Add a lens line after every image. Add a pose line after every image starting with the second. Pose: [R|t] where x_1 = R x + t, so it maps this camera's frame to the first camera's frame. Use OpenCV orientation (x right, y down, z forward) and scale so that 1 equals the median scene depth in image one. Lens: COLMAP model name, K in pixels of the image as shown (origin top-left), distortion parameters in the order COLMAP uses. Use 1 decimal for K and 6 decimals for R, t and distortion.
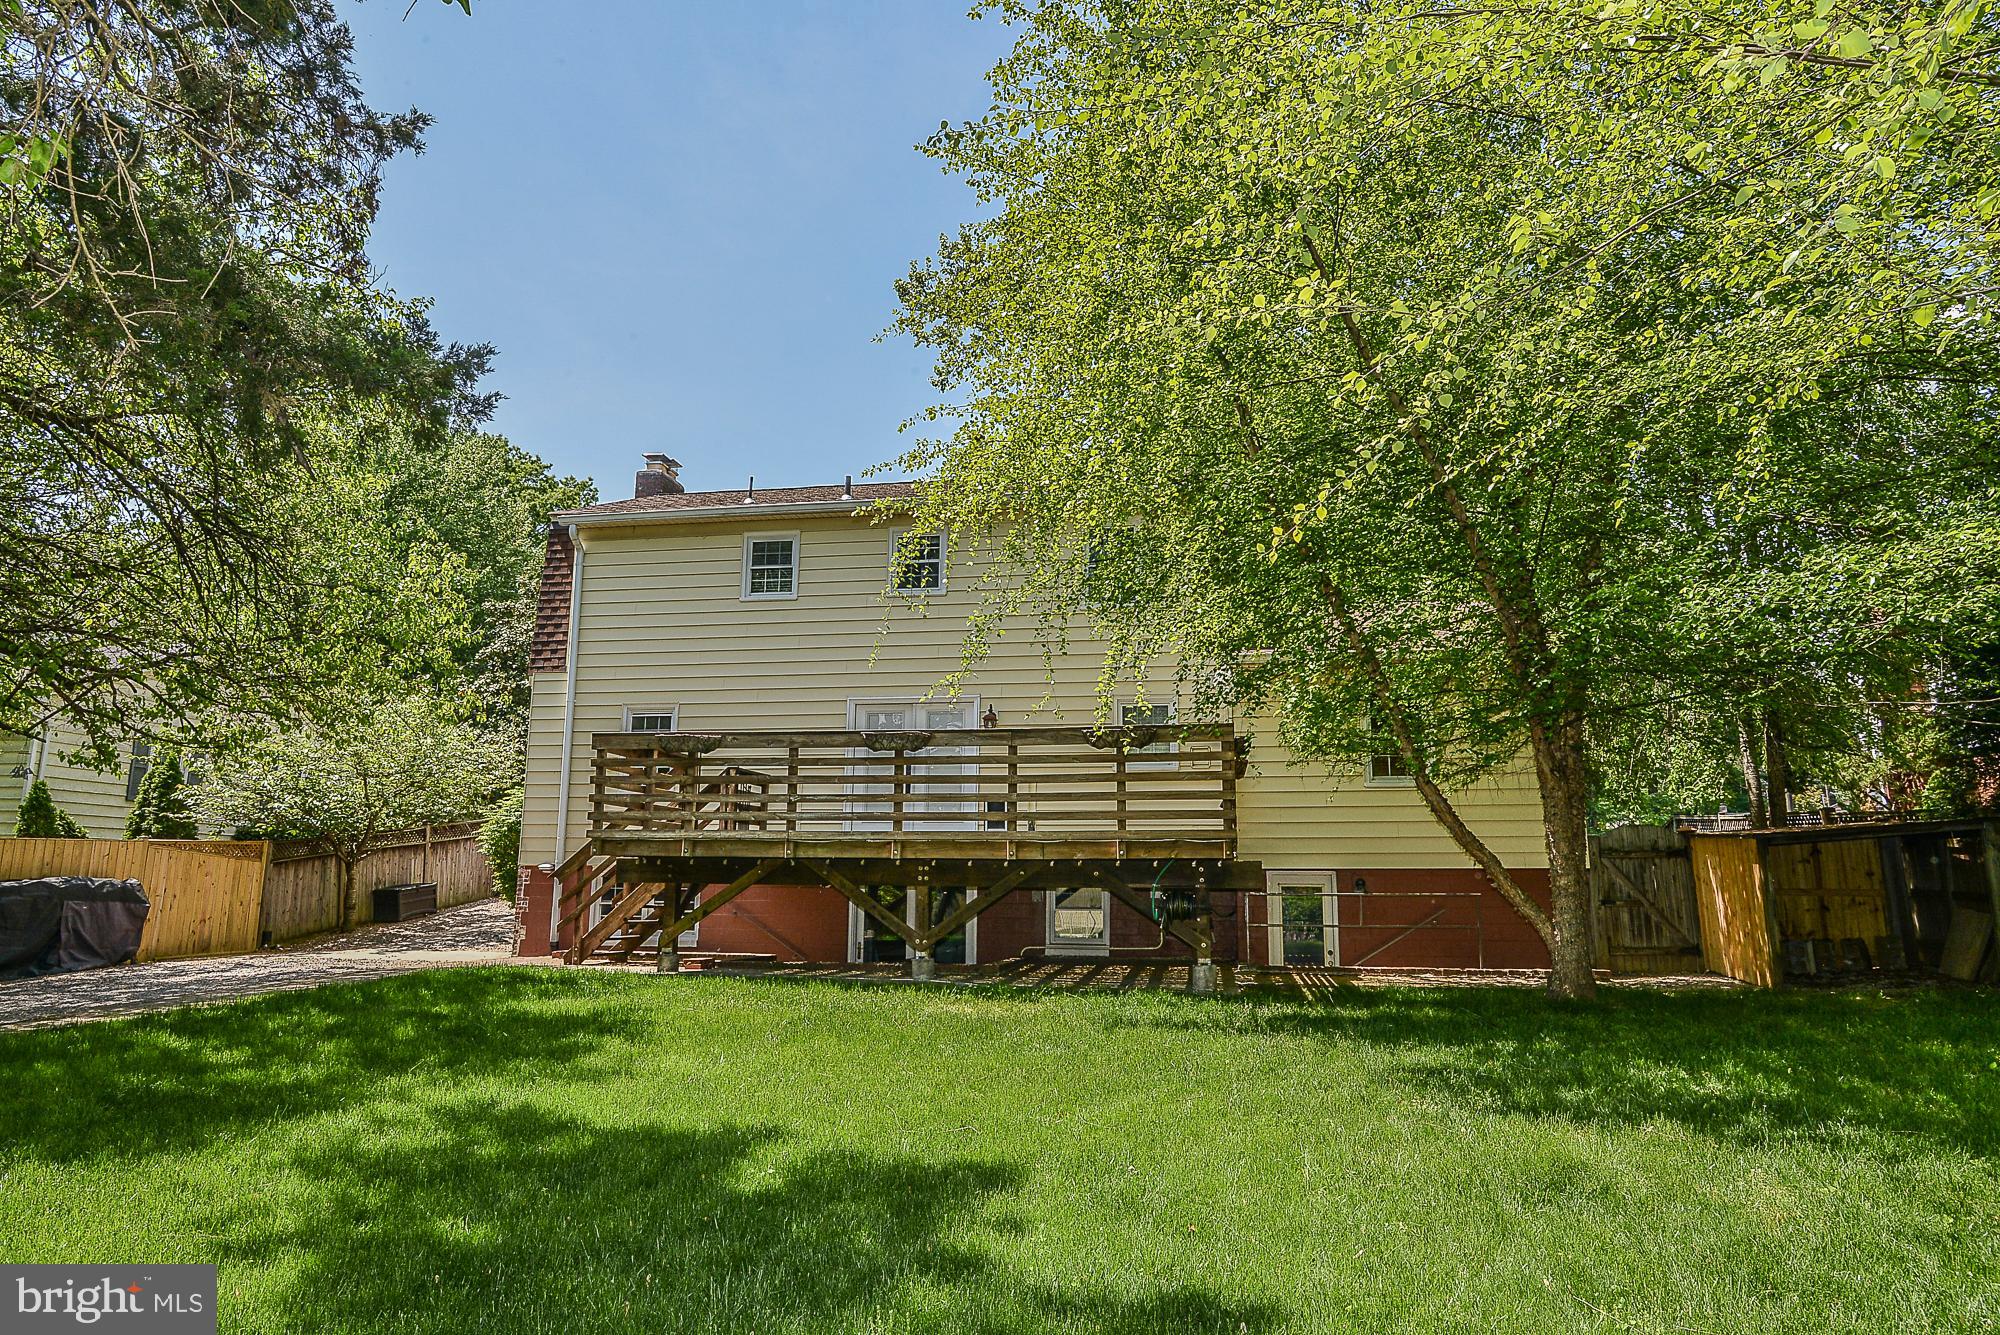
lens RADIAL K [[1196.3, 0, 998.5], [0, 1196.3, 666.6], [0, 0, 1]] dist [-0.014910, 0.005164]
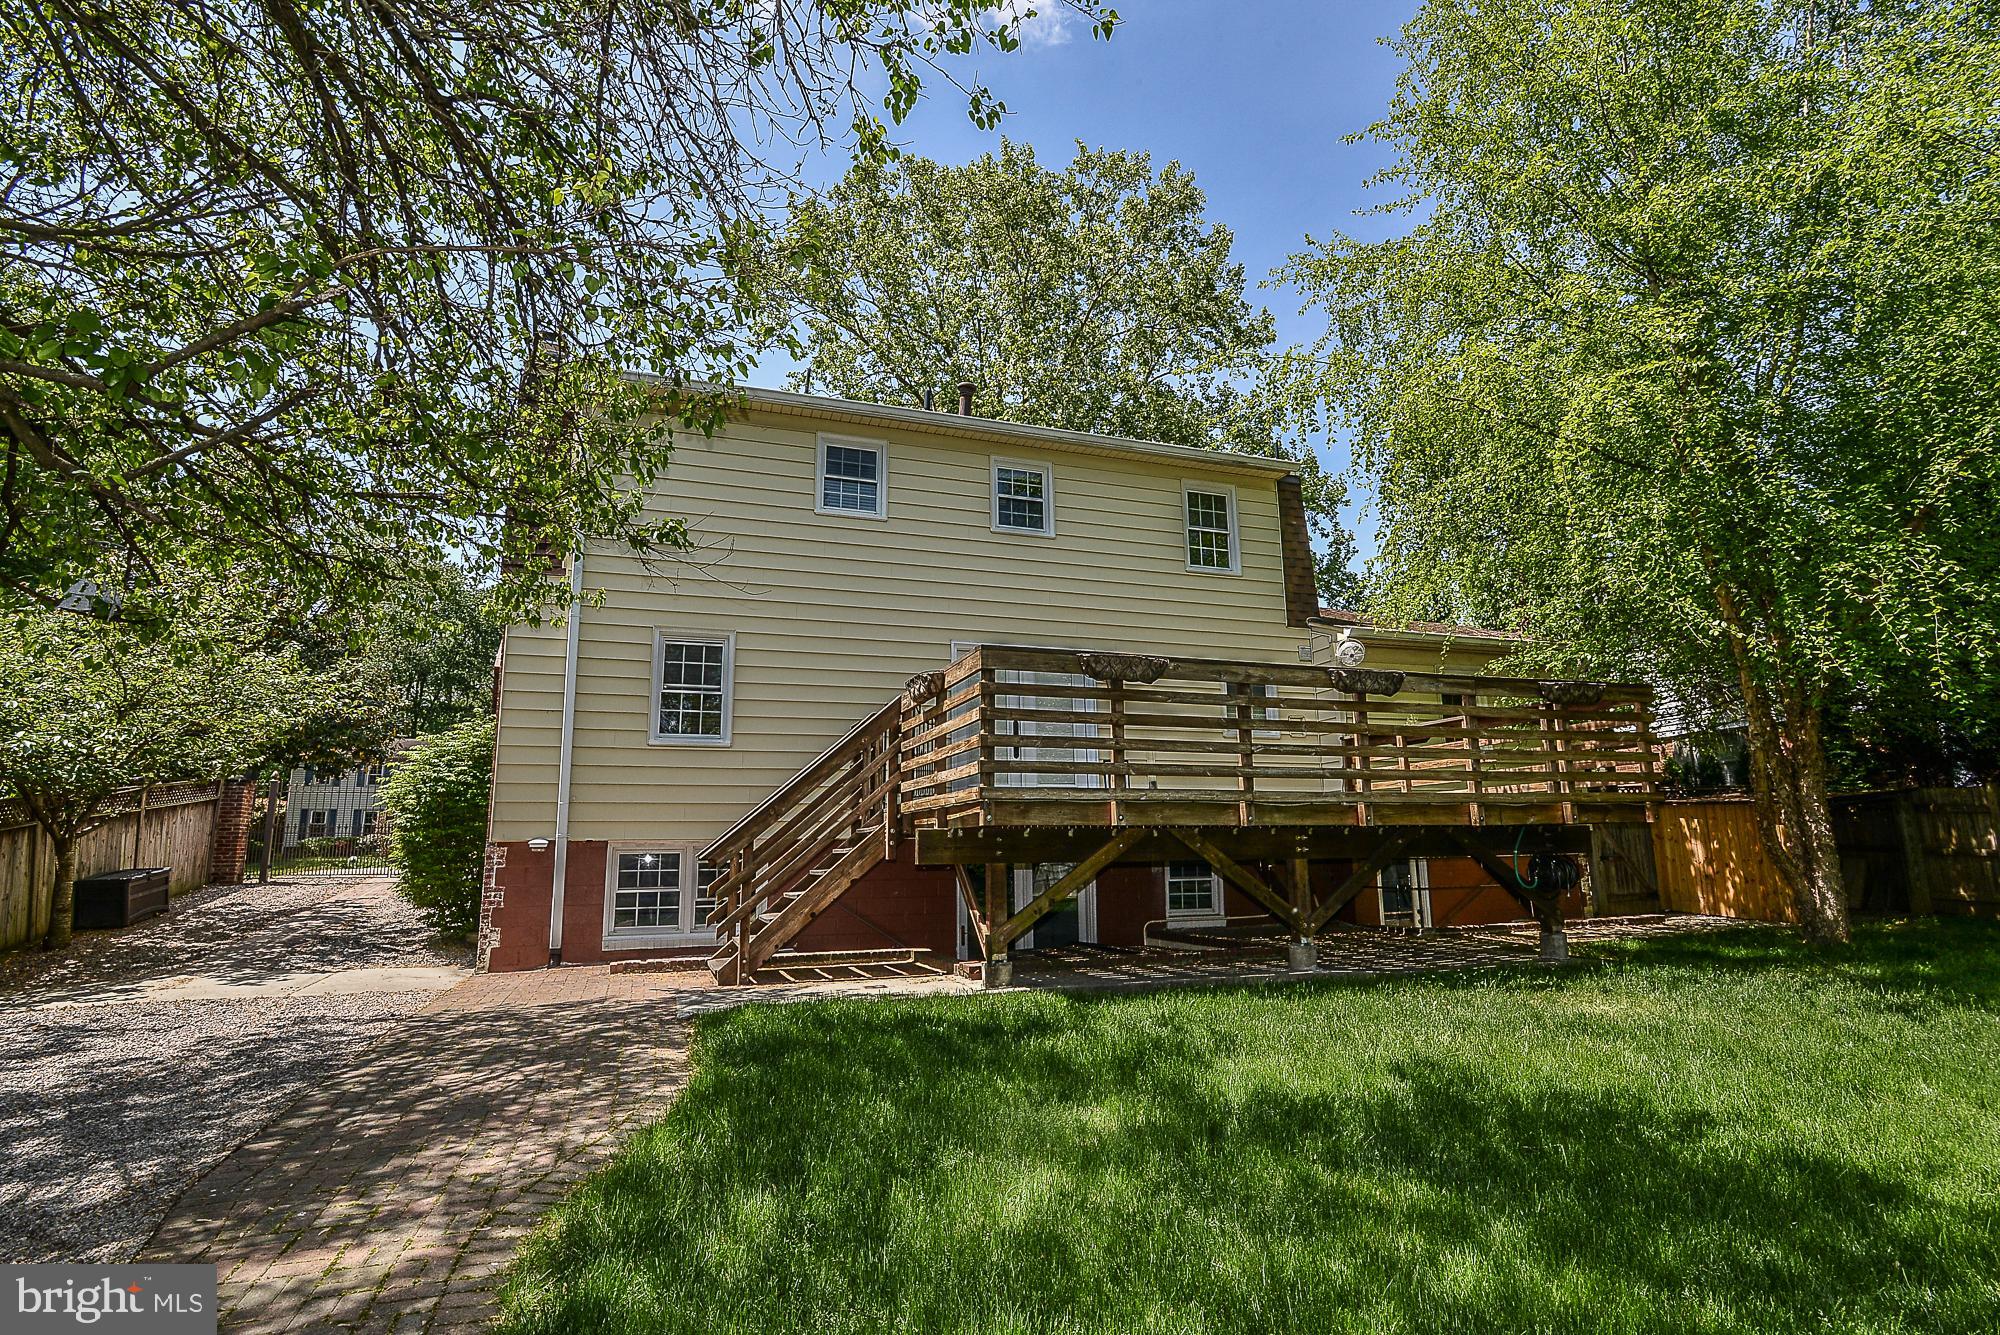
lens RADIAL K [[963.7, 0, 1000.0], [0, 963.7, 669.5], [0, 0, 1]] dist [-0.021318, -0.000197]
pose [[0.874896, 0.069394, 0.479313, -0.414863], [-0.068486, 0.997463, -0.019403, 0.055814], [-0.479444, -0.015850, 0.877429, 0.363509]]
